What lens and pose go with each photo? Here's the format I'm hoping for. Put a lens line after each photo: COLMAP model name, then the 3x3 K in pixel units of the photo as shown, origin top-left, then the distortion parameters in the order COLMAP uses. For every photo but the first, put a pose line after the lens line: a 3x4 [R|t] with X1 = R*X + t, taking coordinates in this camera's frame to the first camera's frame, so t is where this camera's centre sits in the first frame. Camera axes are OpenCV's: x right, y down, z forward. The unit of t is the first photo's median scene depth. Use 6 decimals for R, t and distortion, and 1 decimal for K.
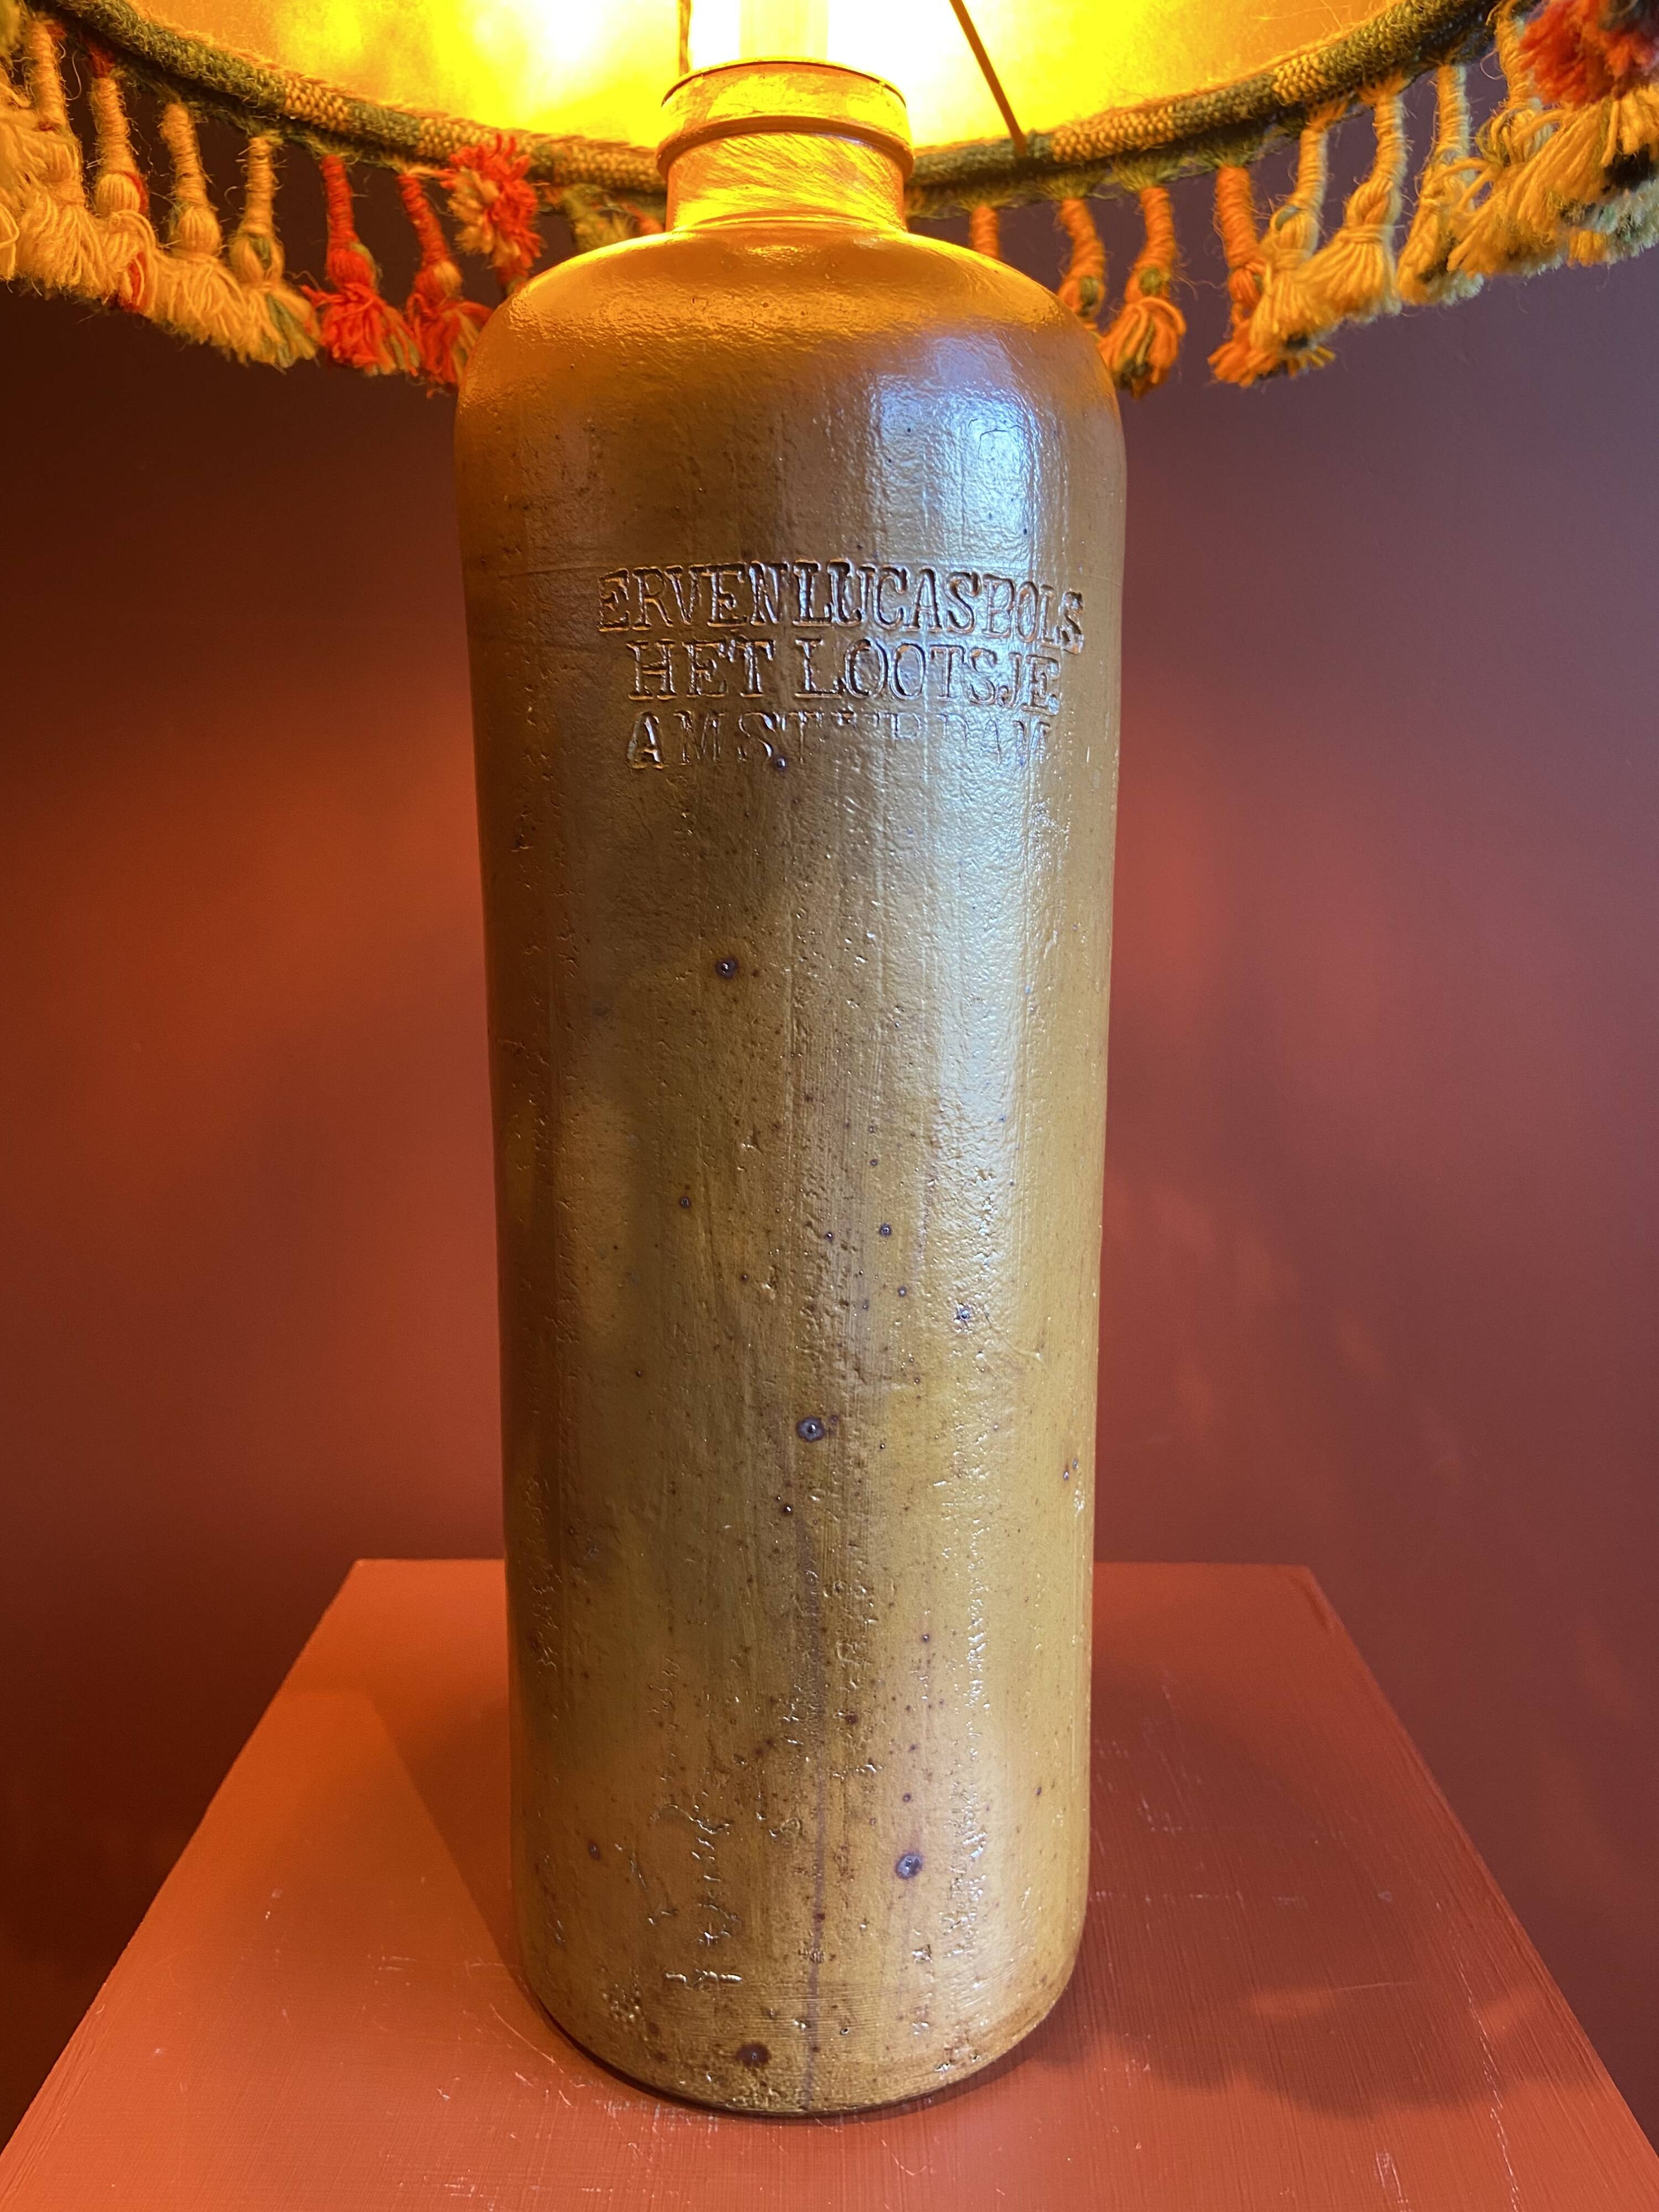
lens RADIAL K [[1703.5, 0, 807.4], [0, 1703.5, 1105.6], [0, 0, 1]] dist [0.117500, -0.179277]
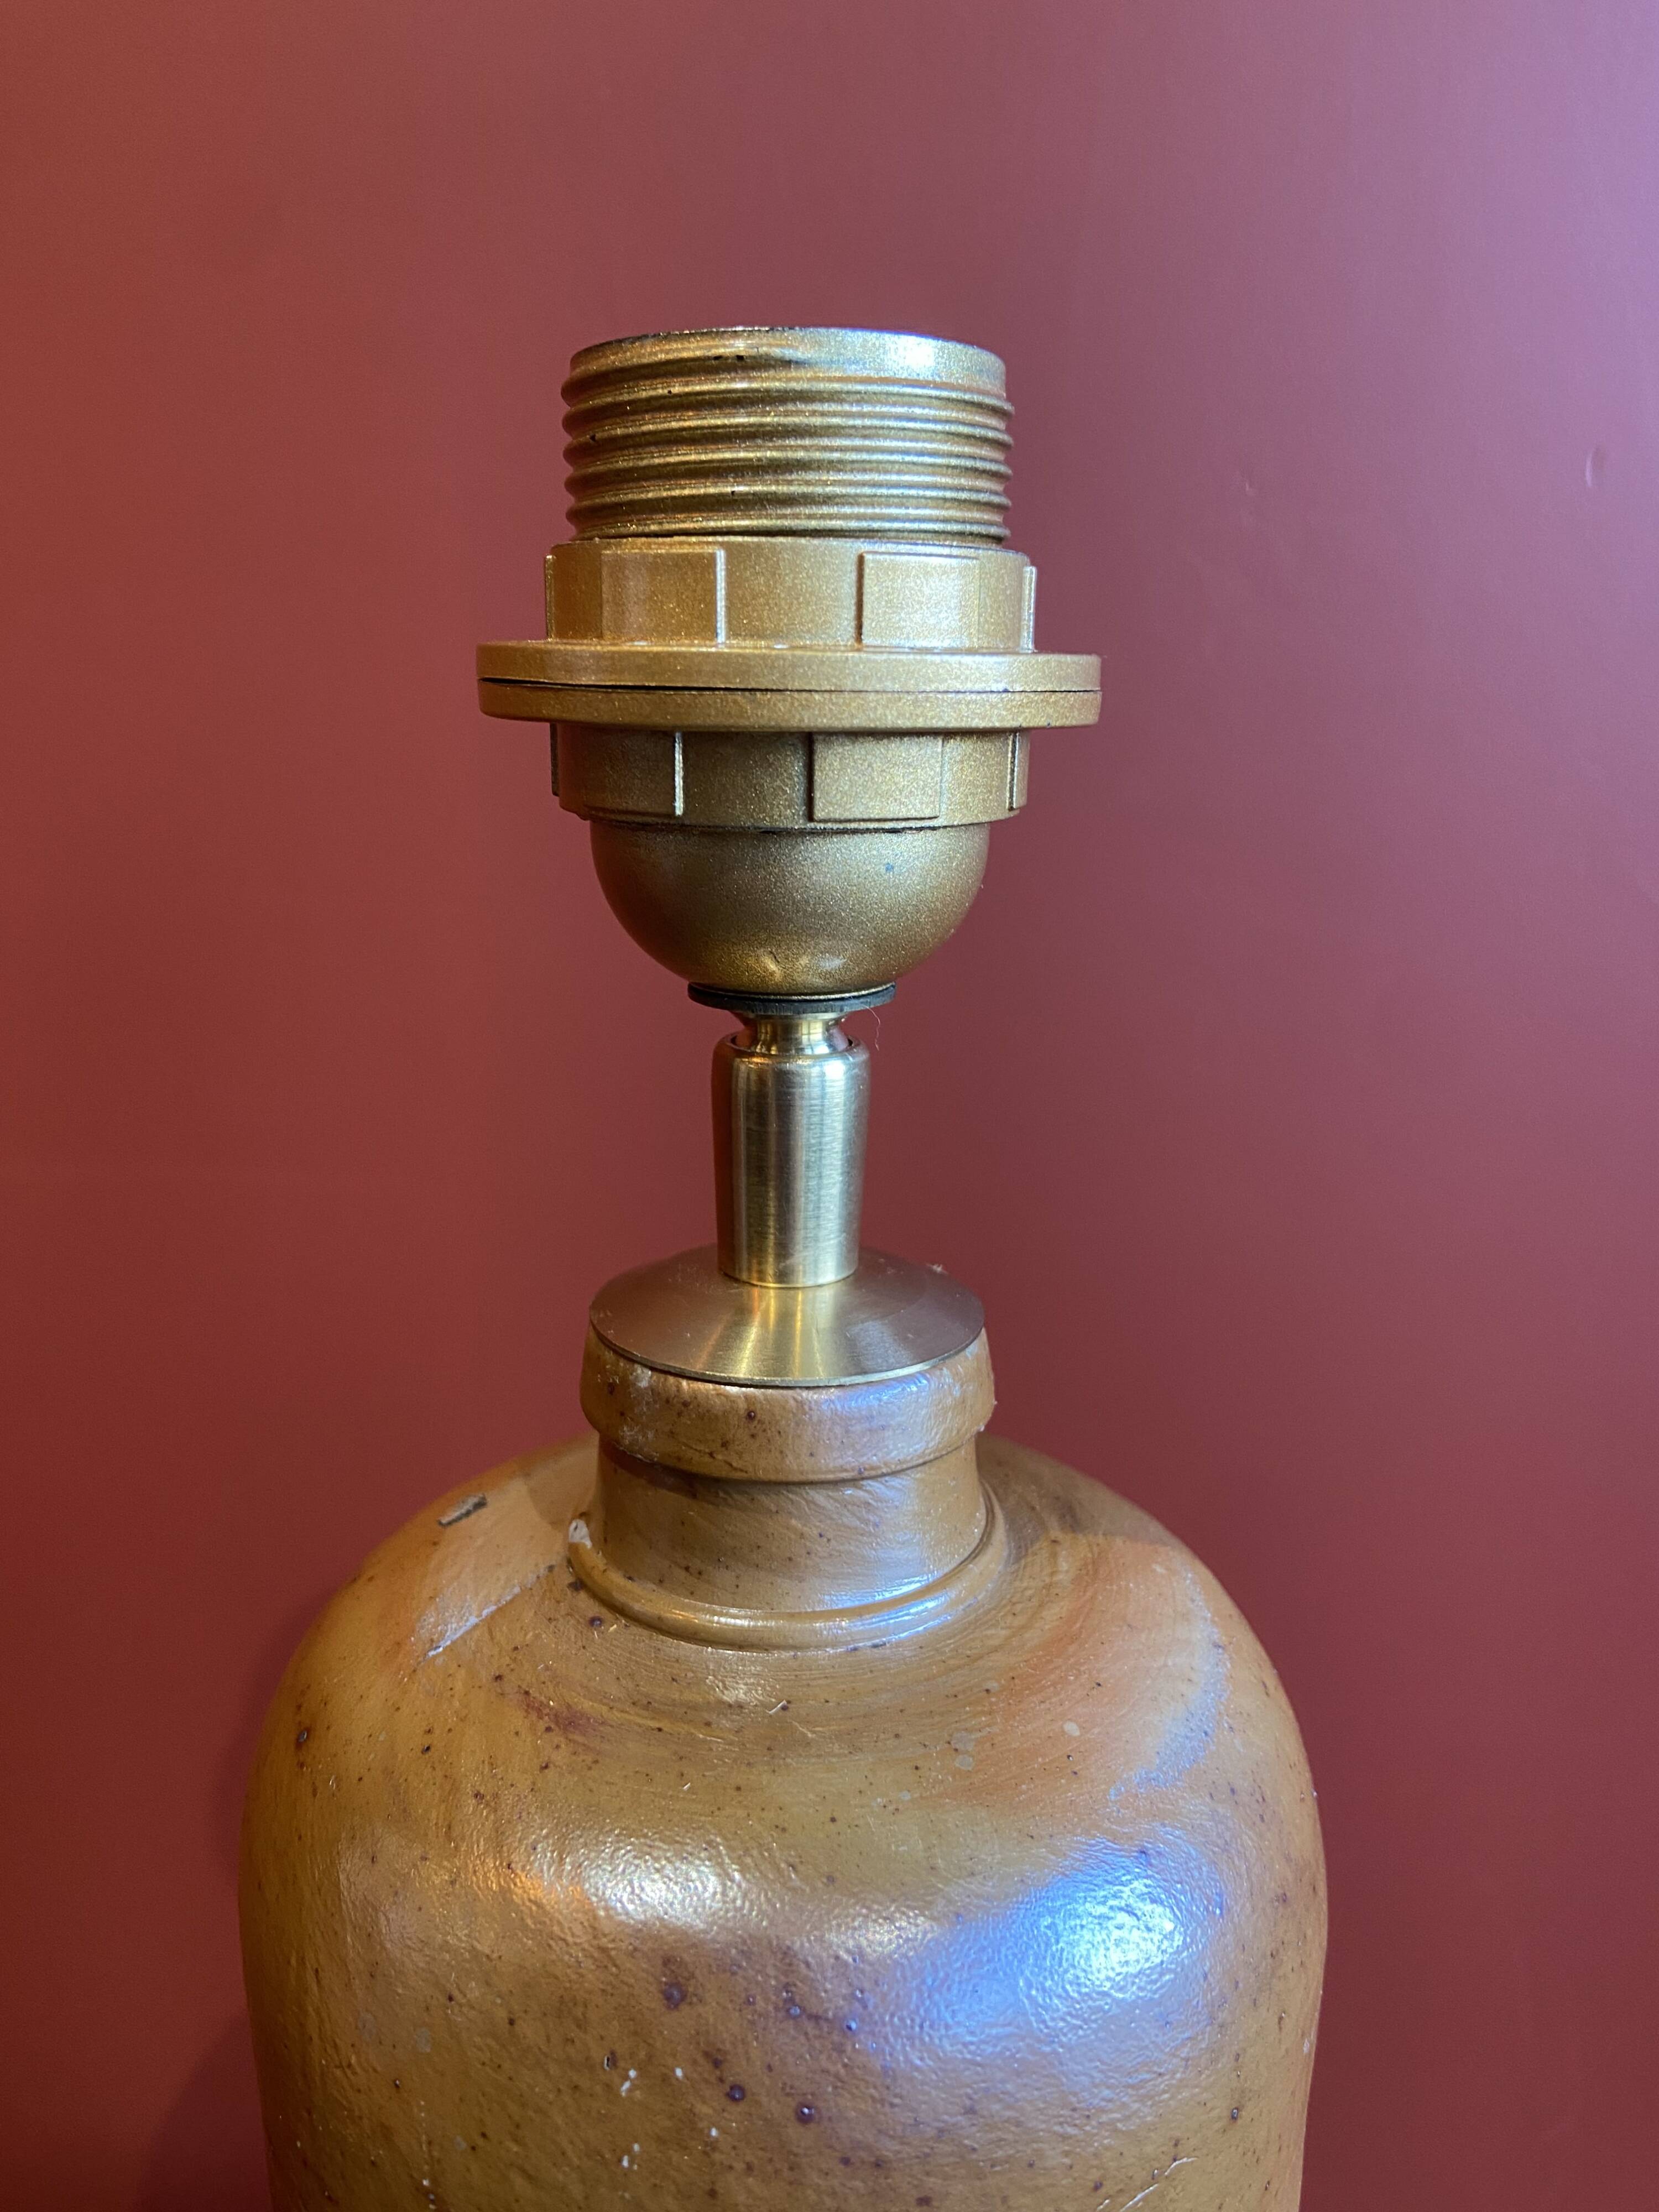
lens RADIAL K [[1703.5, 0, 836.0], [0, 1703.5, 1087.6], [0, 0, 1]] dist [0.117500, -0.179277]
pose [[0.999728, 0.018938, 0.013601, -0.005469], [-0.019434, 0.999114, 0.037334, -0.727610], [-0.012882, -0.037588, 0.999210, 0.413111]]
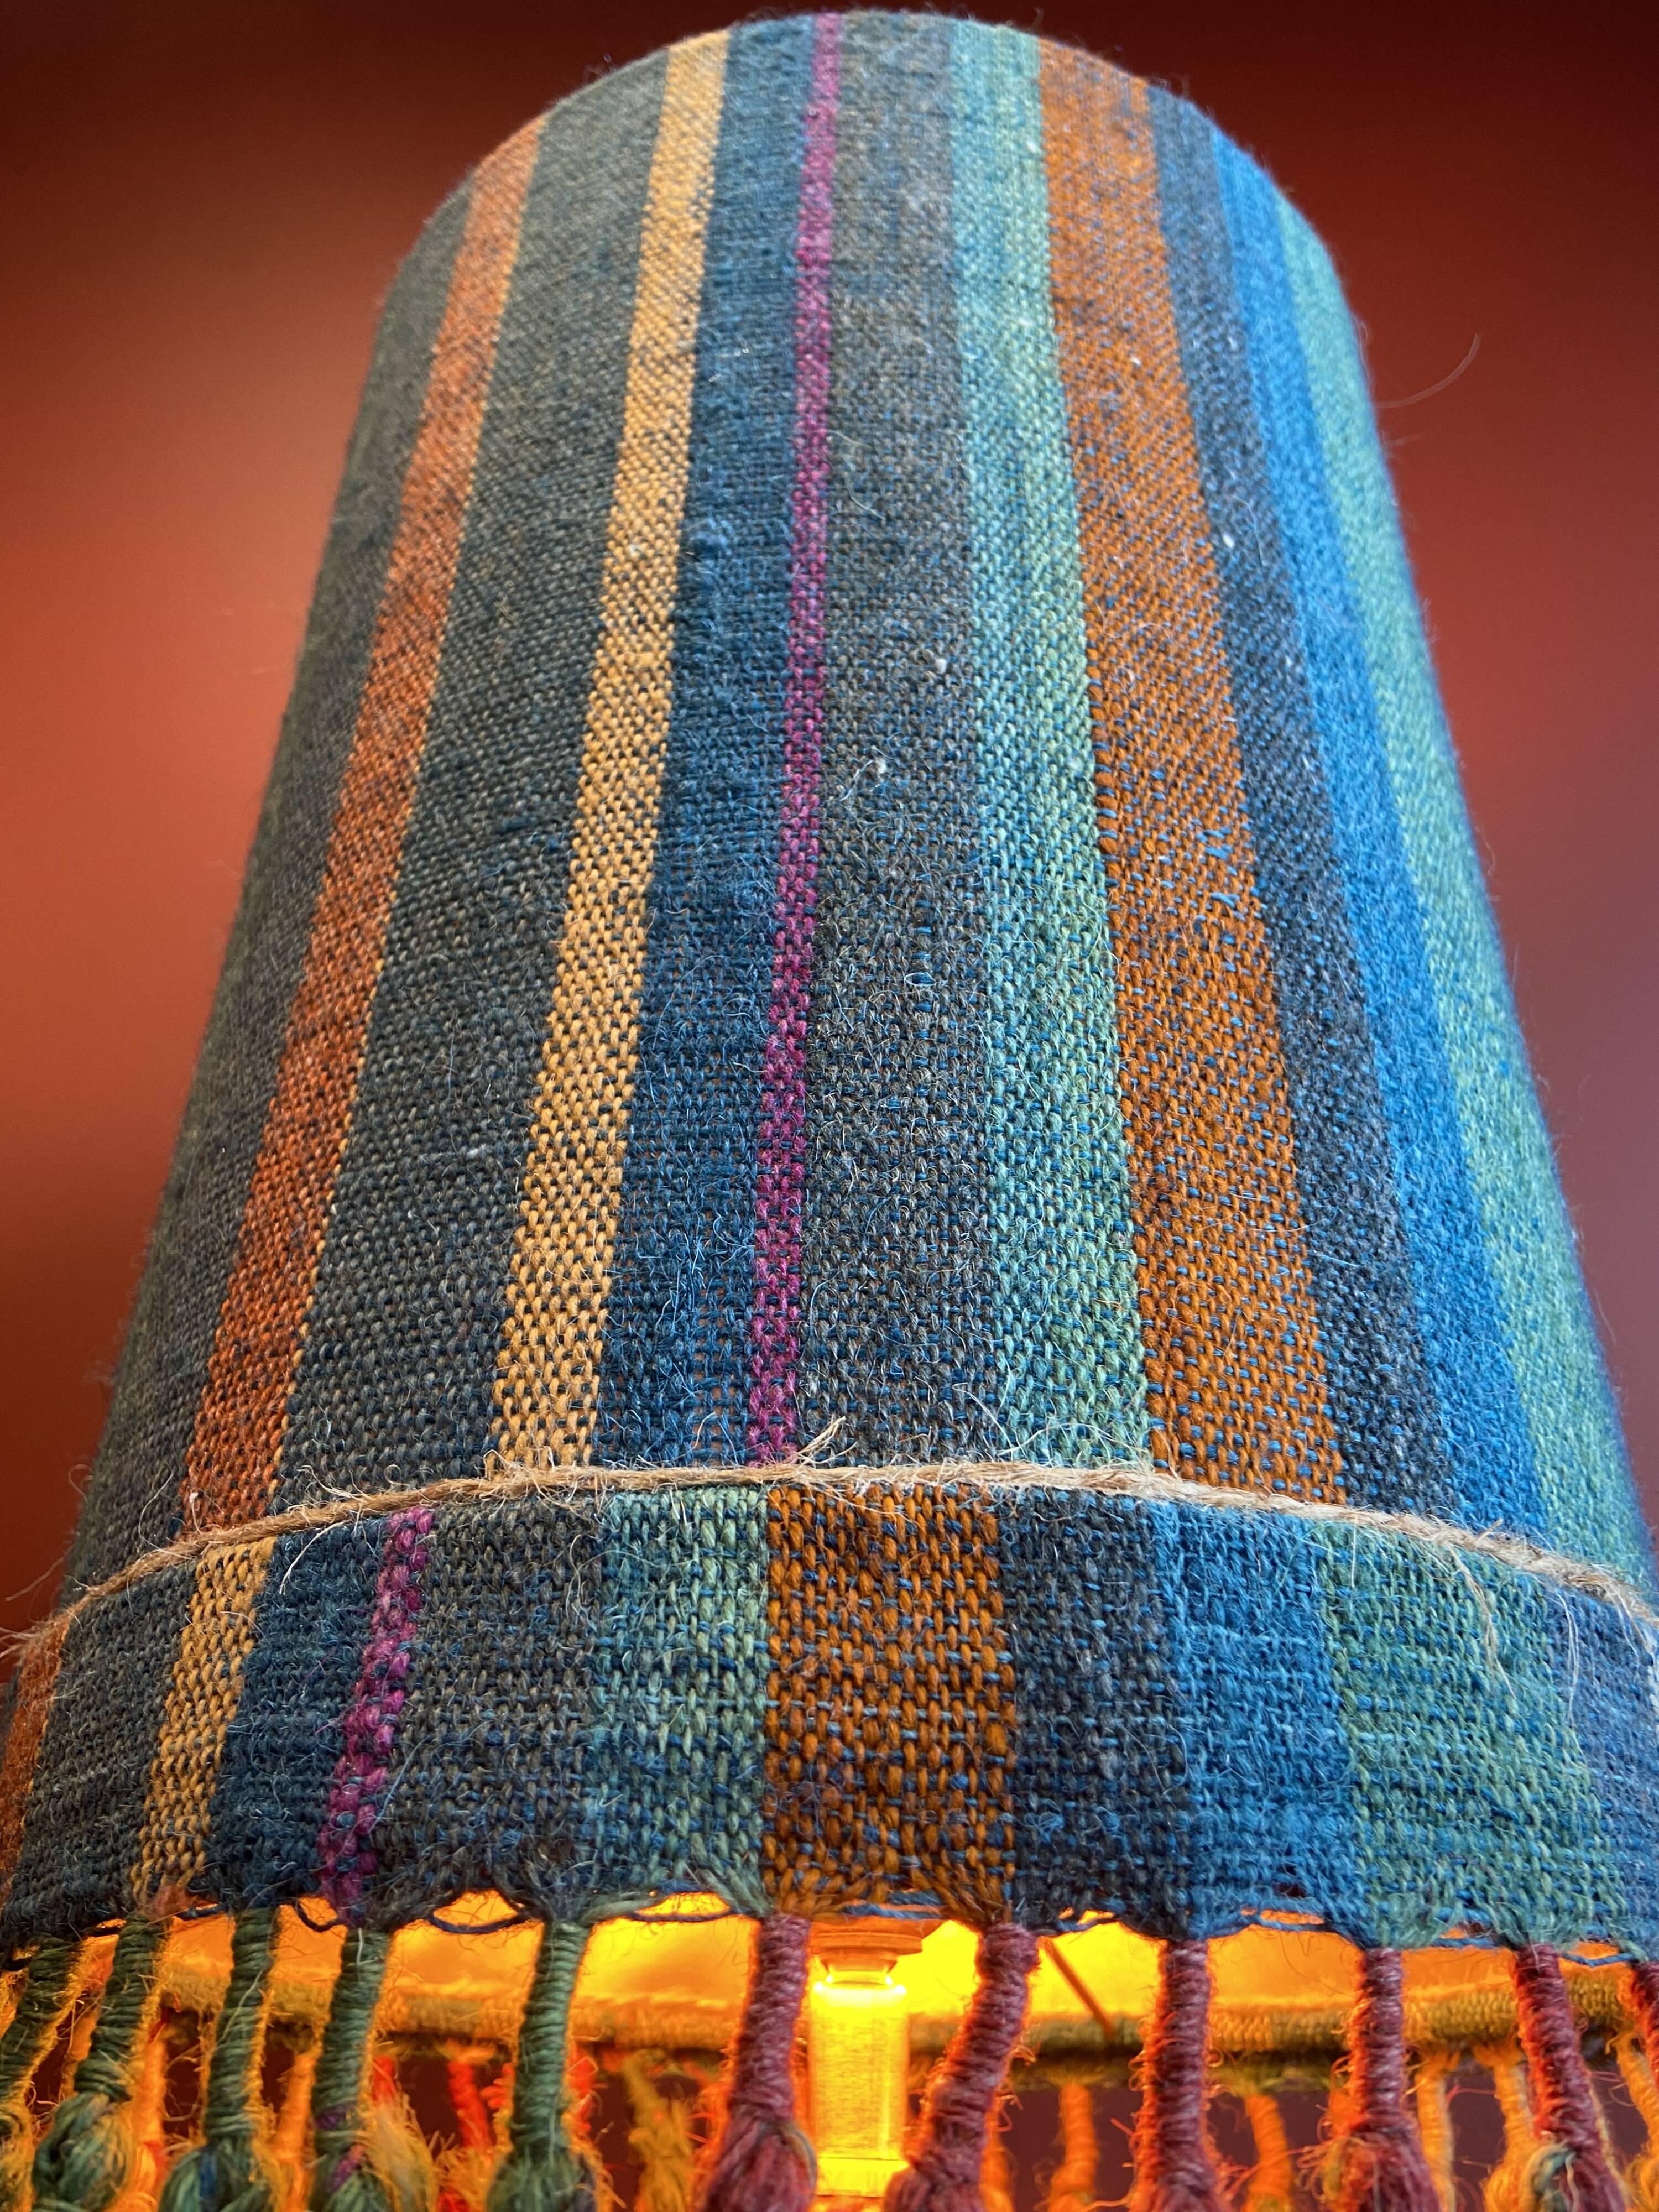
lens RADIAL K [[1703.5, 0, 814.3], [0, 1703.5, 1076.8], [0, 0, 1]] dist [0.117500, -0.179277]
pose [[0.999029, 0.006492, -0.043568, 0.000197], [-0.035133, 0.714039, -0.699224, -0.386863], [0.026570, 0.700076, 0.713574, -0.063733]]
